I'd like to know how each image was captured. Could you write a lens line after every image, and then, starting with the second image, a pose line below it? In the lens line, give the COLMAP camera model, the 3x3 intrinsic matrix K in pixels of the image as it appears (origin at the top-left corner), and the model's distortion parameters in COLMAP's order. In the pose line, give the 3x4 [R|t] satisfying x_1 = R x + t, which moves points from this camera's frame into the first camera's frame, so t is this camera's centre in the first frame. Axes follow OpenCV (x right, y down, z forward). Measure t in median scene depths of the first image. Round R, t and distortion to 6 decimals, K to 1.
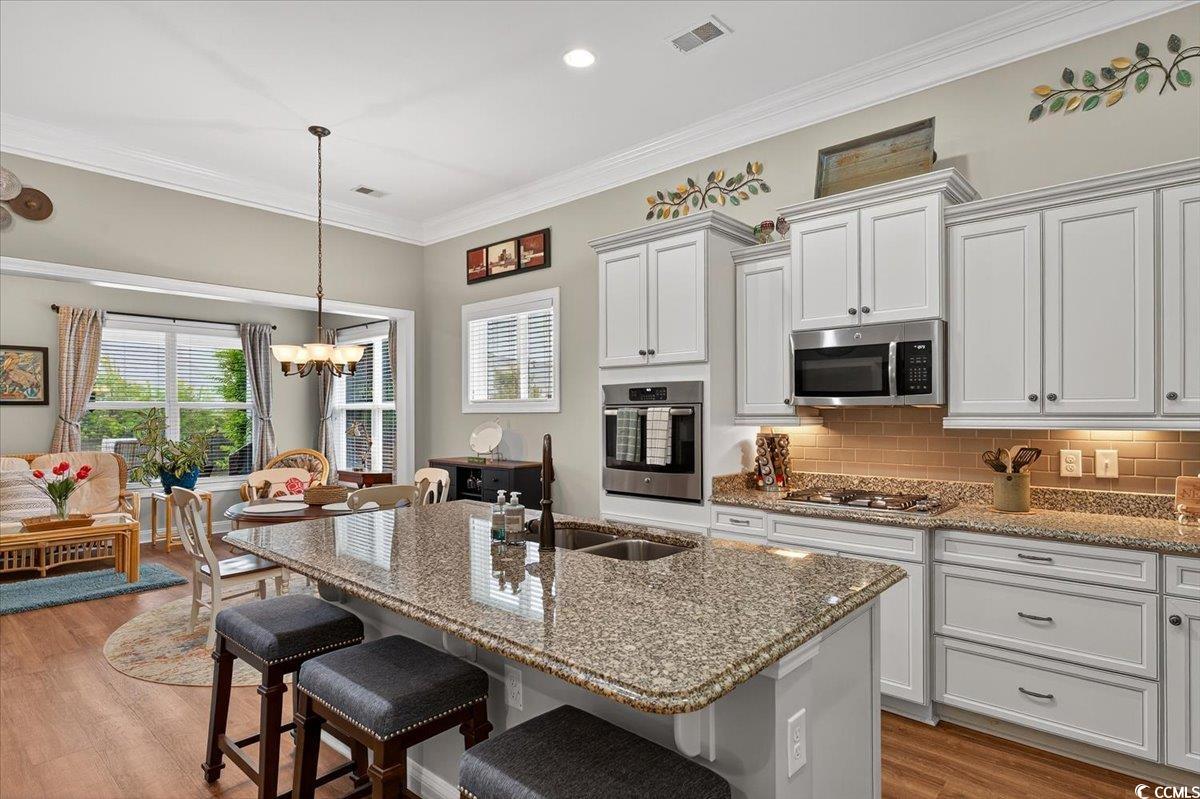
lens RADIAL K [[635.1, 0, 611.3], [0, 635.1, 409.3], [0, 0, 1]] dist [-0.002397, 0.002093]
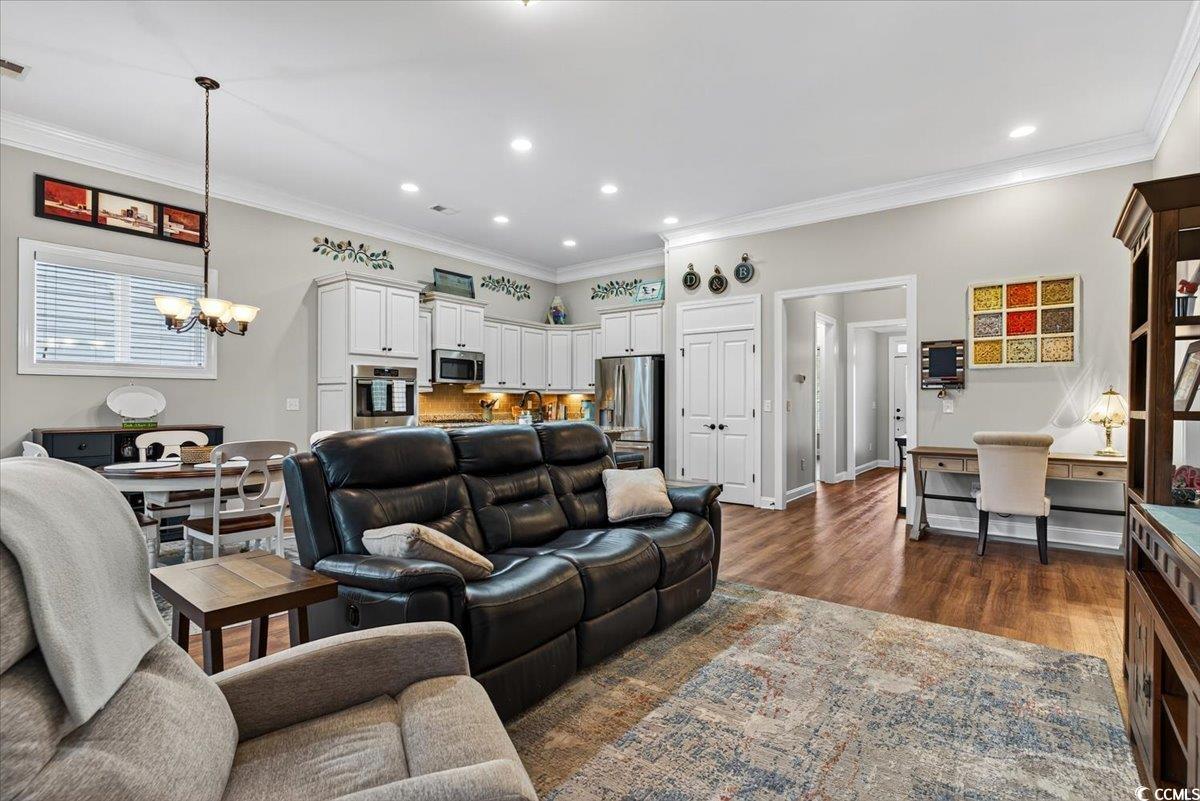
lens RADIAL K [[575.9, 0, 589.2], [0, 575.9, 403.8], [0, 0, 1]] dist [-0.010303, 0.000475]
pose [[-0.052042, 0.001244, 0.998644, -1.588637], [-0.011076, 0.999937, -0.001823, 0.060543], [-0.998583, -0.011156, -0.052025, 0.522864]]
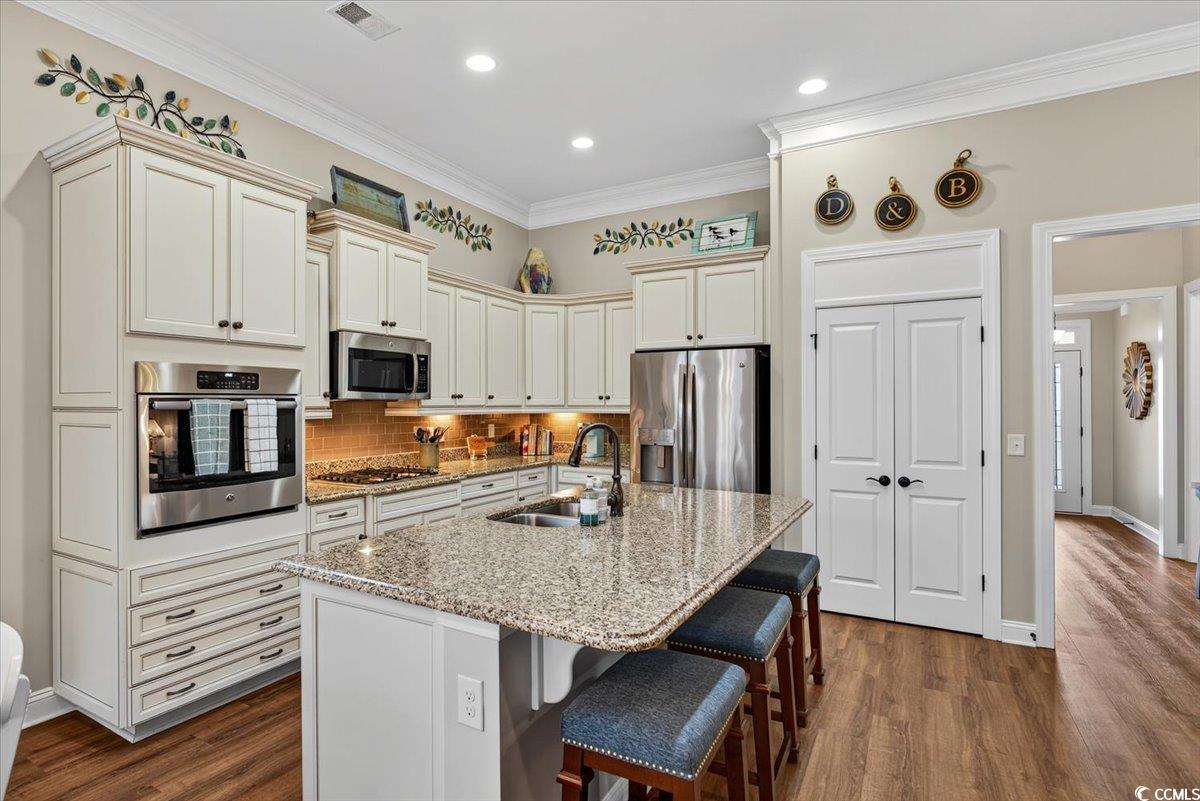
lens RADIAL K [[611.1, 0, 549.1], [0, 611.1, 399.4], [0, 0, 1]] dist [-0.004735, -0.000701]
pose [[-0.189501, 0.009168, 0.981838, -0.722047], [-0.004657, 0.999937, -0.010235, 0.003447], [-0.981869, -0.006512, -0.189447, 0.774920]]
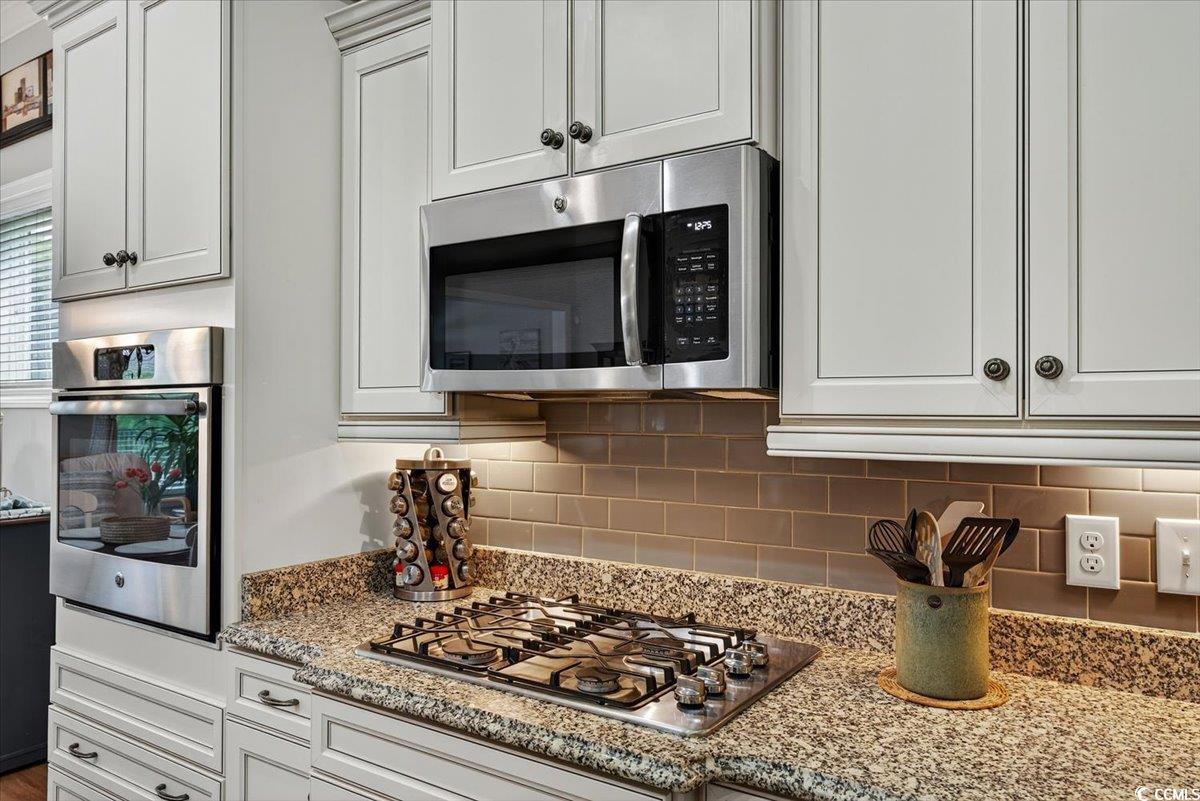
lens RADIAL K [[823.1, 0, 618.5], [0, 823.1, 401.7], [0, 0, 1]] dist [0.000148, 0.005560]
pose [[0.990004, 0.005481, 0.140935, 0.299738], [-0.005075, 0.999982, -0.003237, 0.000499], [-0.140950, 0.002490, 0.990014, 0.441683]]
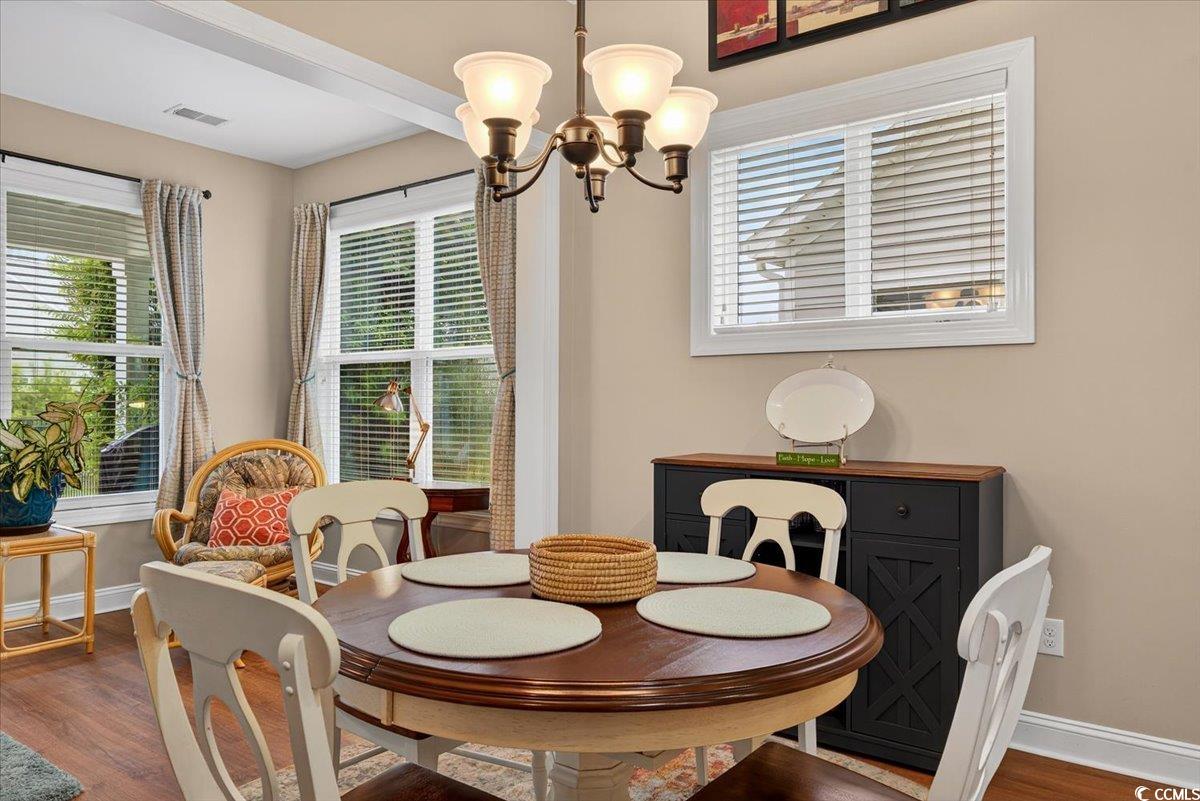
lens RADIAL K [[823.1, 0, 613.5], [0, 823.1, 401.2], [0, 0, 1]] dist [0.000148, 0.005560]
pose [[0.996379, 0.007411, 0.084697, -0.547032], [-0.007582, 0.999970, 0.001703, 0.060261], [-0.084682, -0.002339, 0.996405, 0.677116]]
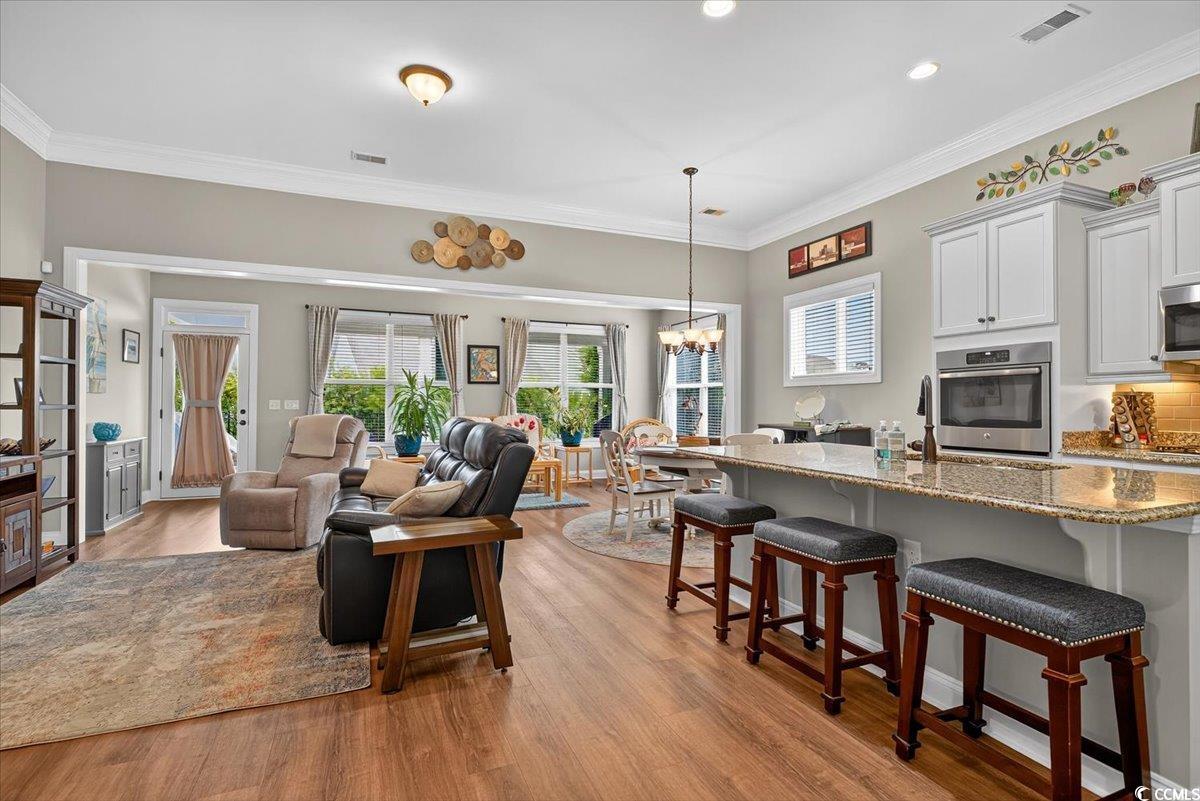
lens RADIAL K [[575.9, 0, 598.6], [0, 575.9, 401.1], [0, 0, 1]] dist [-0.010303, 0.000475]
pose [[0.894699, 0.002434, -0.446663, -0.102527], [-0.002825, 0.999996, -0.000209, 0.054922], [0.446660, 0.001449, 0.894702, -0.196111]]
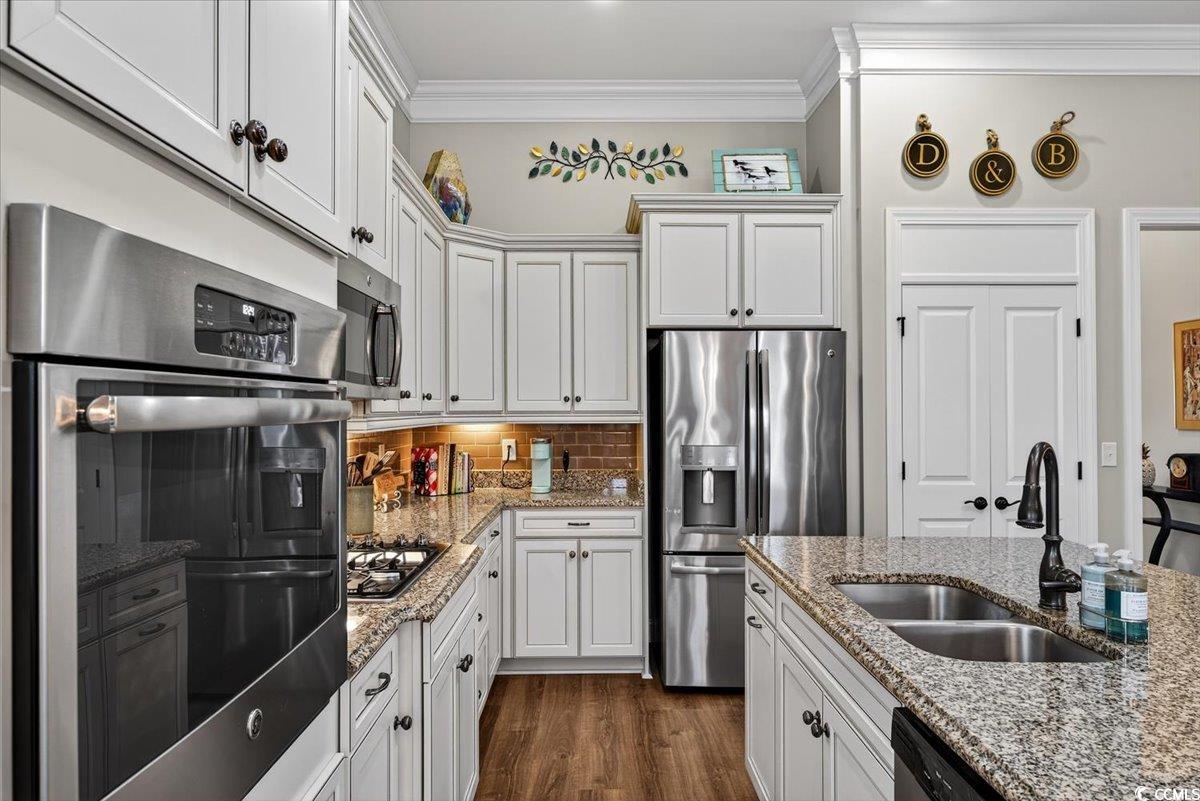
lens RADIAL K [[741.1, 0, 601.8], [0, 741.1, 397.7], [0, 0, 1]] dist [-0.003639, 0.004880]
pose [[-0.673028, 0.014187, 0.739481, -0.238563], [-0.000894, 0.999800, -0.019995, 0.004121], [-0.739616, -0.014118, -0.672880, 1.073488]]
